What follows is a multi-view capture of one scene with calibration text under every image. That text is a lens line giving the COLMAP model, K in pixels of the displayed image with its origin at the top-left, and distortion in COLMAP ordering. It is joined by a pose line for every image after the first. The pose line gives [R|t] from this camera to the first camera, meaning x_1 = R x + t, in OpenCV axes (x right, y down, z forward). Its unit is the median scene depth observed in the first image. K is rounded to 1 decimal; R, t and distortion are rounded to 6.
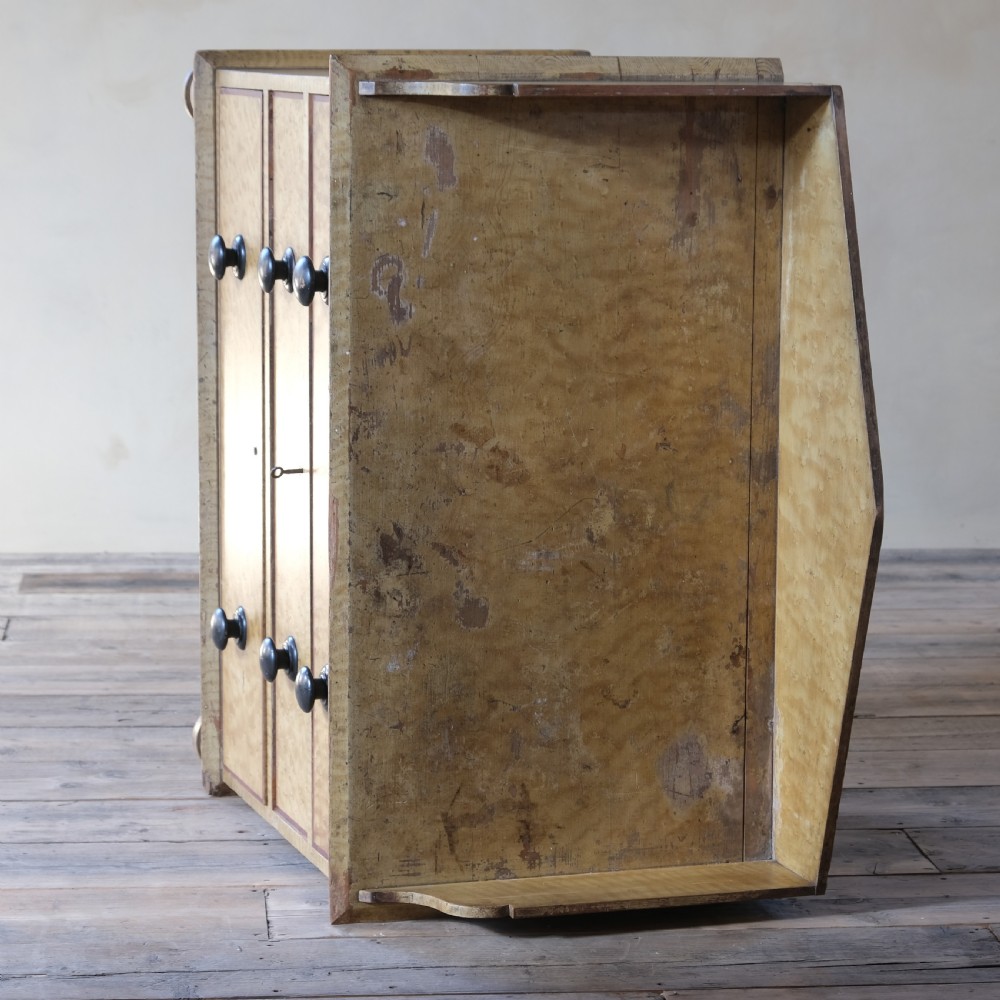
lens RADIAL K [[3450.4, 0, 538.7], [0, 3450.4, 584.0], [0, 0, 1]] dist [-0.085990, 3.070552]
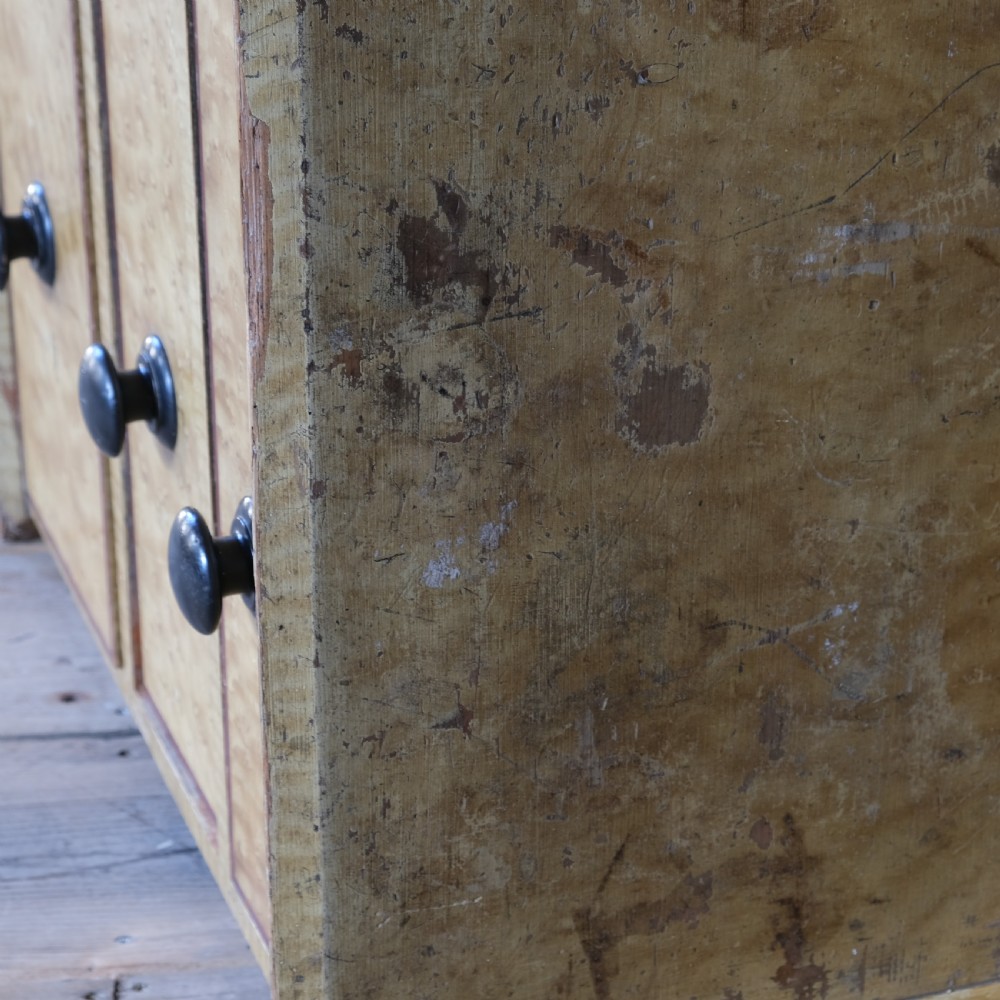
lens RADIAL K [[3450.4, 0, 538.7], [0, 3450.4, 584.0], [0, 0, 1]] dist [-0.085990, 3.070552]
pose [[0.999759, -0.016176, 0.014837, -0.037242], [0.011210, 0.957433, 0.288436, -0.075037], [-0.018872, -0.288201, 0.957384, 0.659652]]
